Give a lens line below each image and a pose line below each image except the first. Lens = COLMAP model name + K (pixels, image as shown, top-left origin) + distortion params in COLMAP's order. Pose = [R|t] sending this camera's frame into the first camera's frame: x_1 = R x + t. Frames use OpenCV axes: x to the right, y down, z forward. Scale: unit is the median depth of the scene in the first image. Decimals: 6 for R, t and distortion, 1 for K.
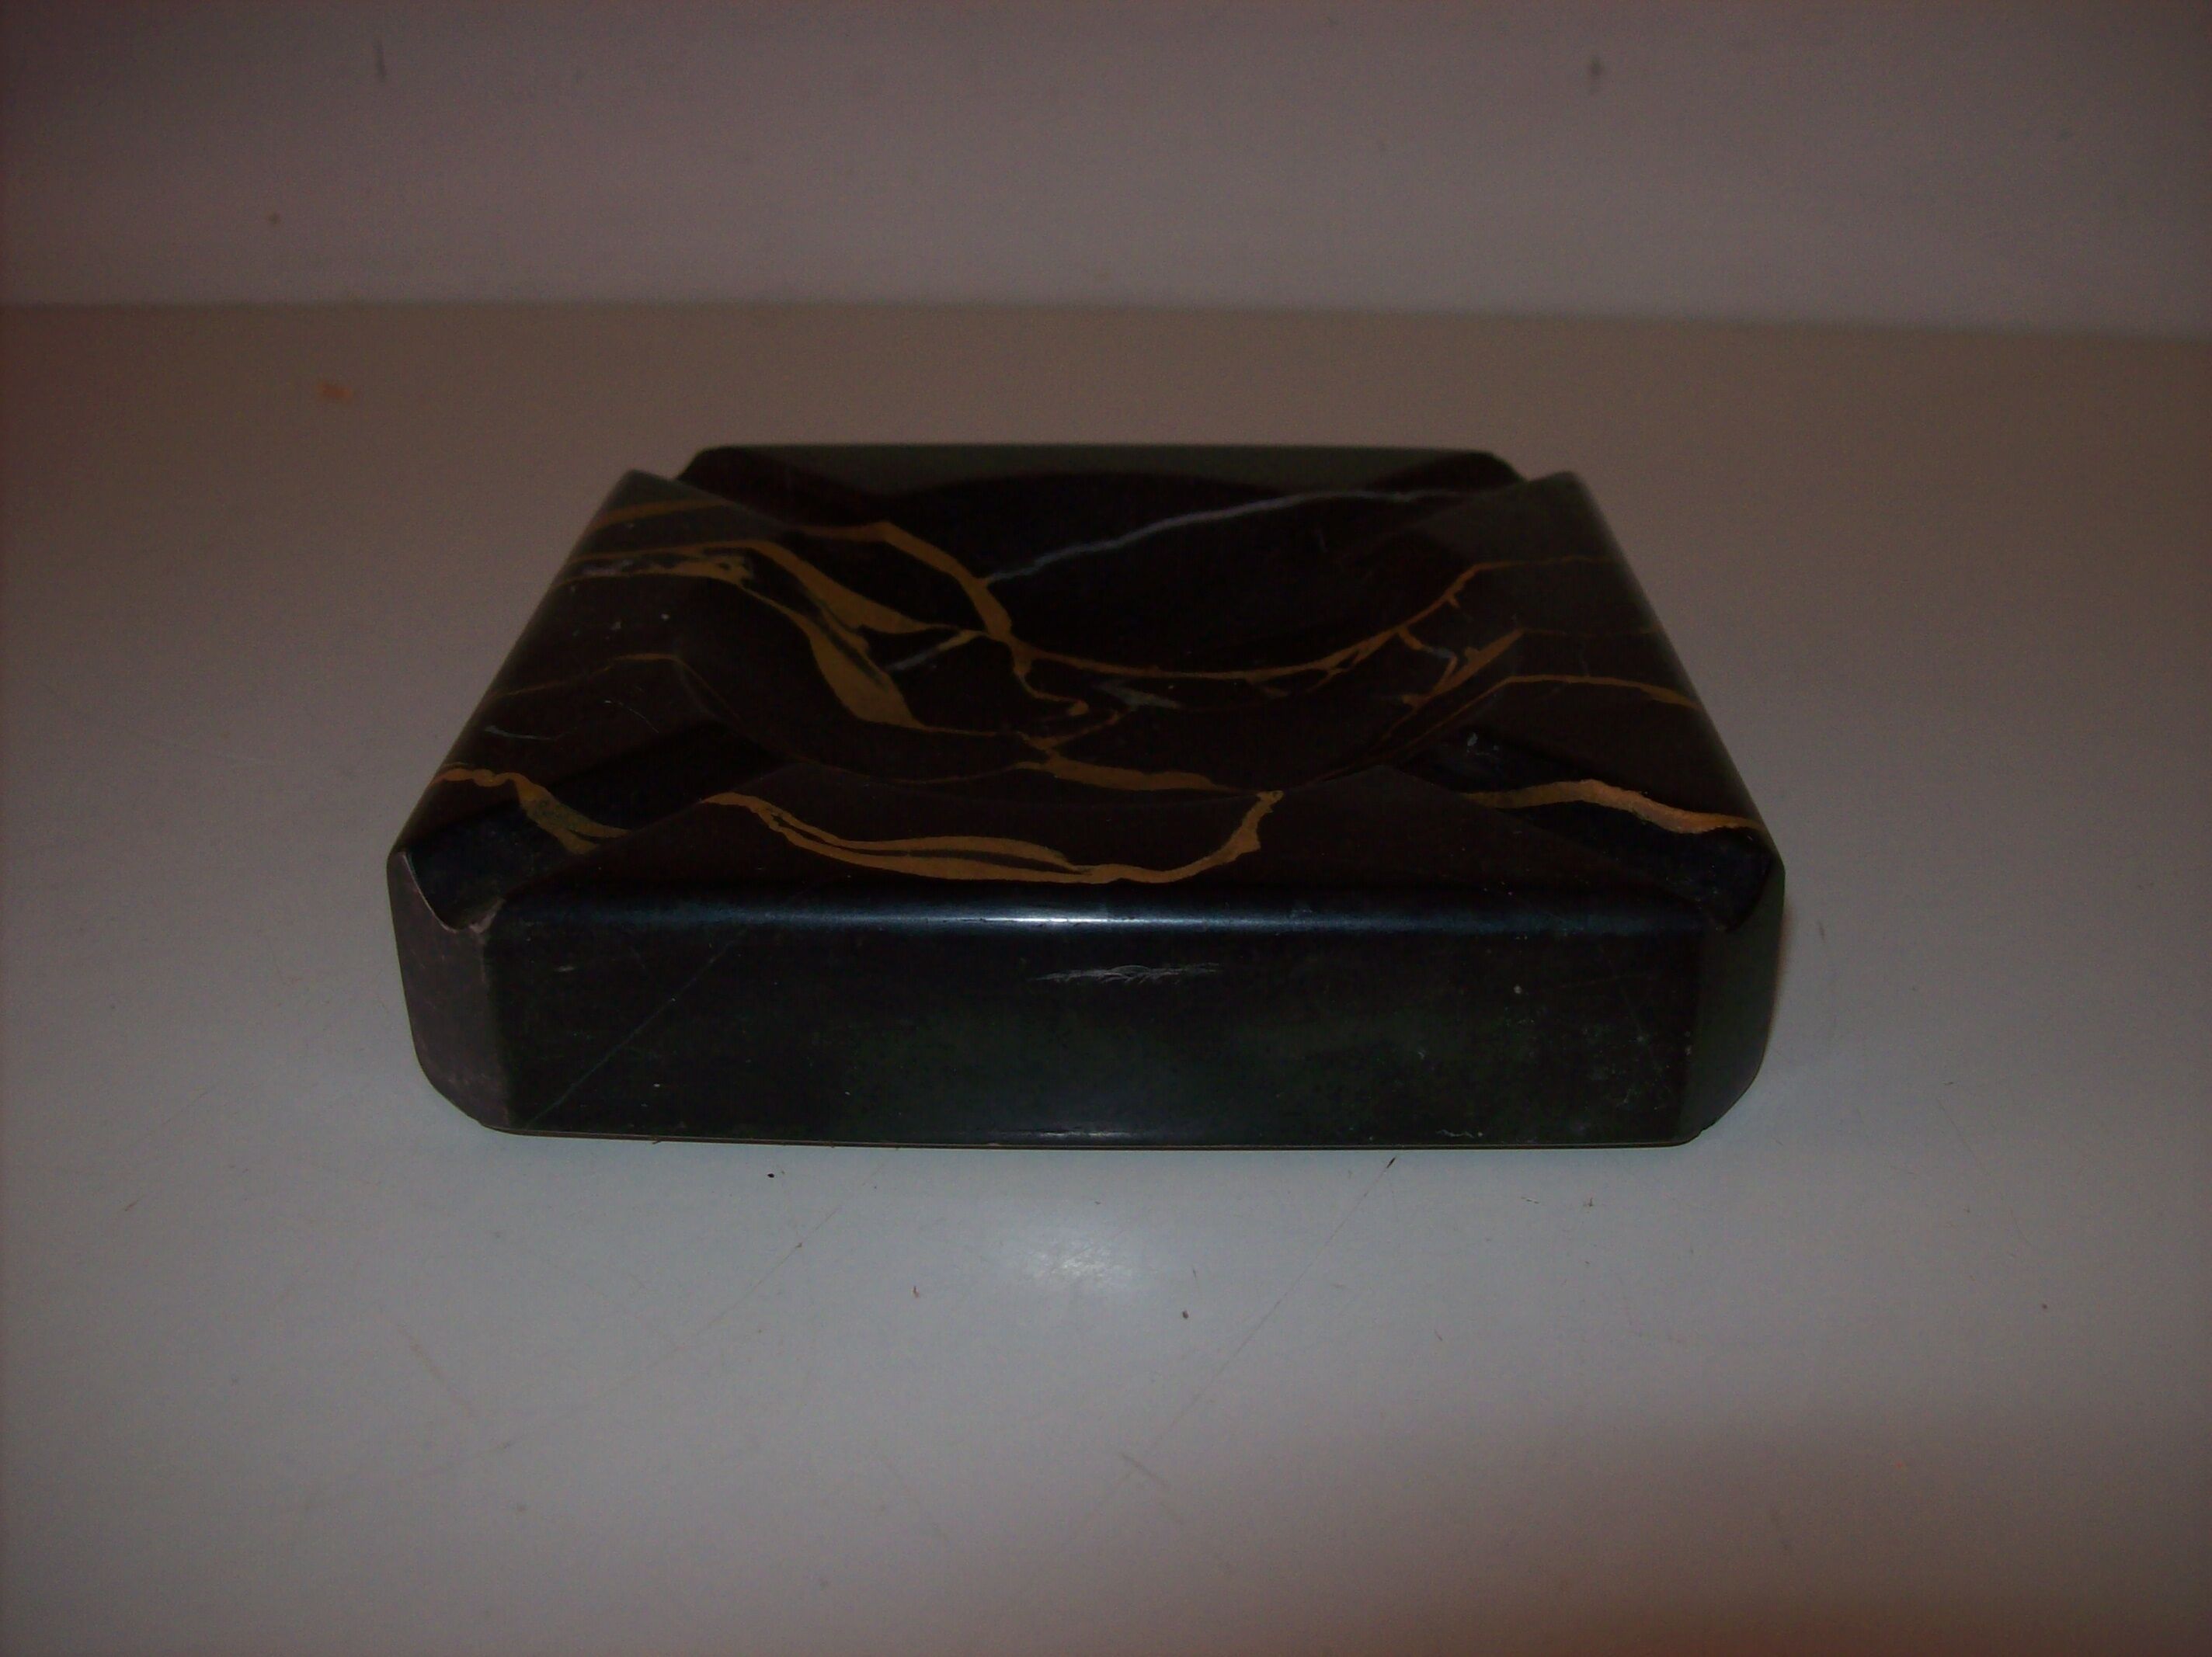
lens RADIAL K [[2320.6, 0, 1110.5], [0, 2320.6, 833.4], [0, 0, 1]] dist [-0.167760, 0.000000]
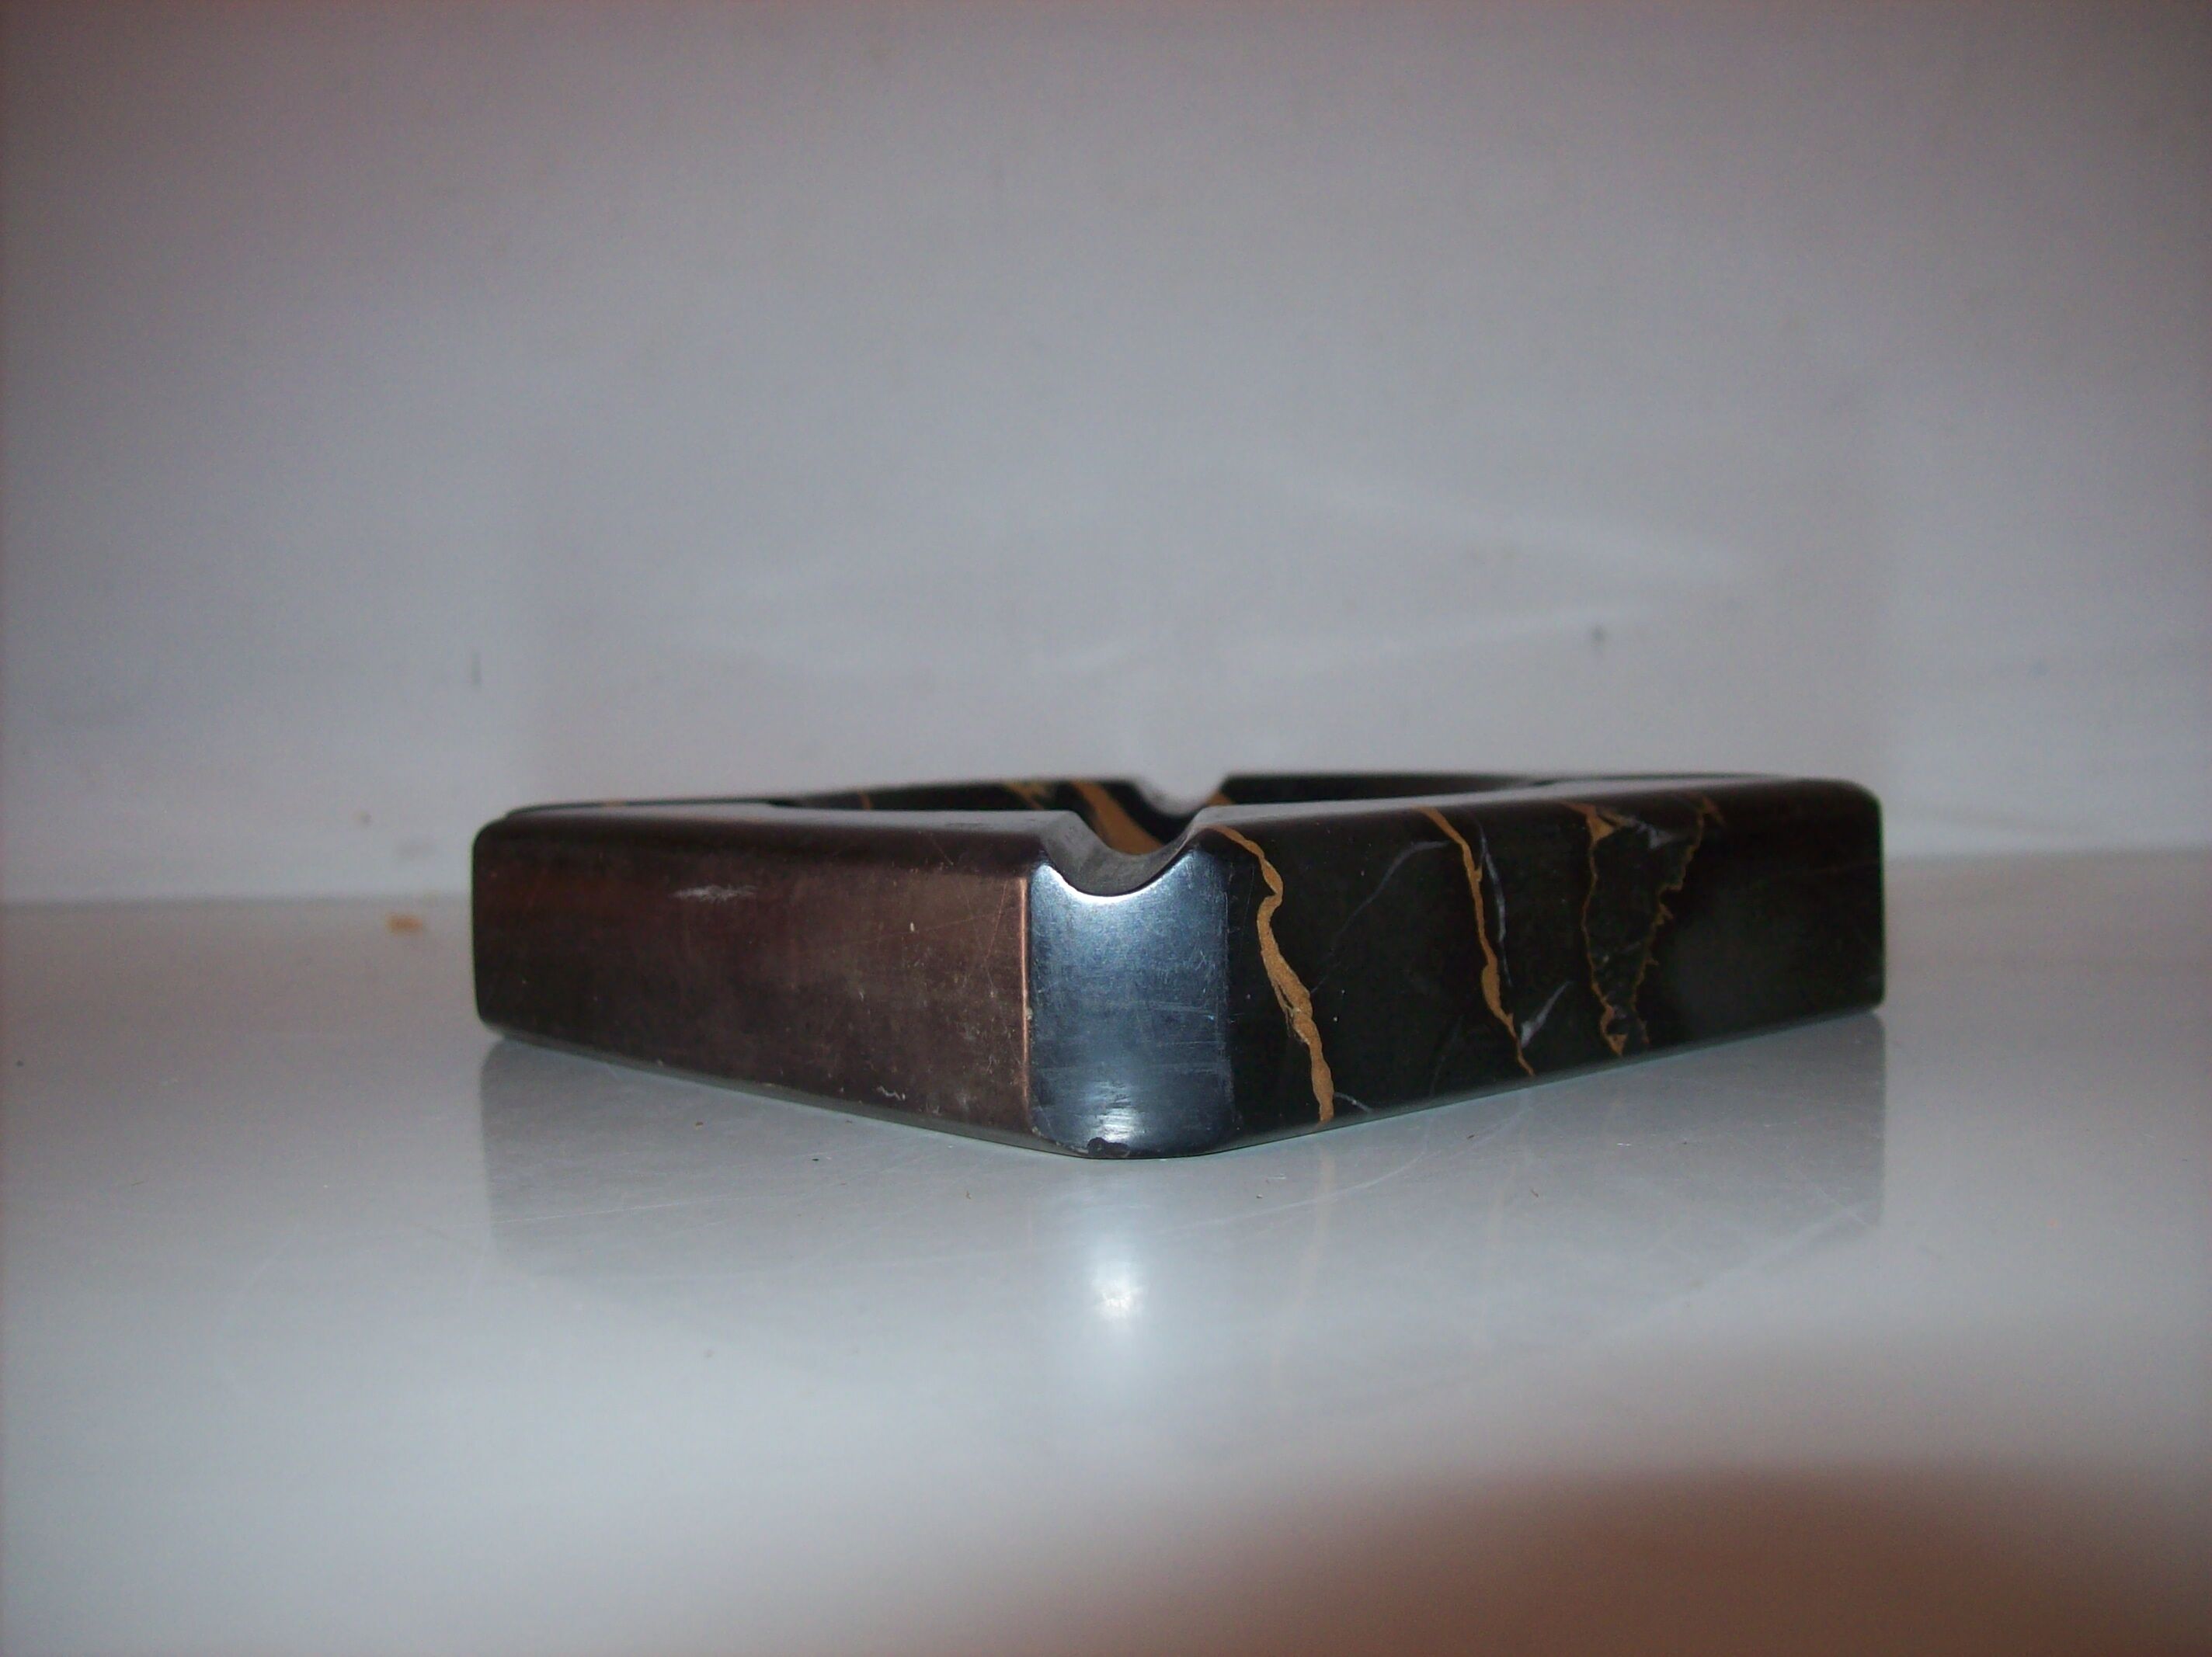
lens RADIAL K [[2320.6, 0, 1109.7], [0, 2320.6, 832.3], [0, 0, 1]] dist [-0.167760, 0.000000]
pose [[0.660047, 0.021966, -0.750903, 0.745398], [-0.324397, 0.909906, -0.258529, 0.198152], [0.677572, 0.414232, 0.607707, 0.319176]]
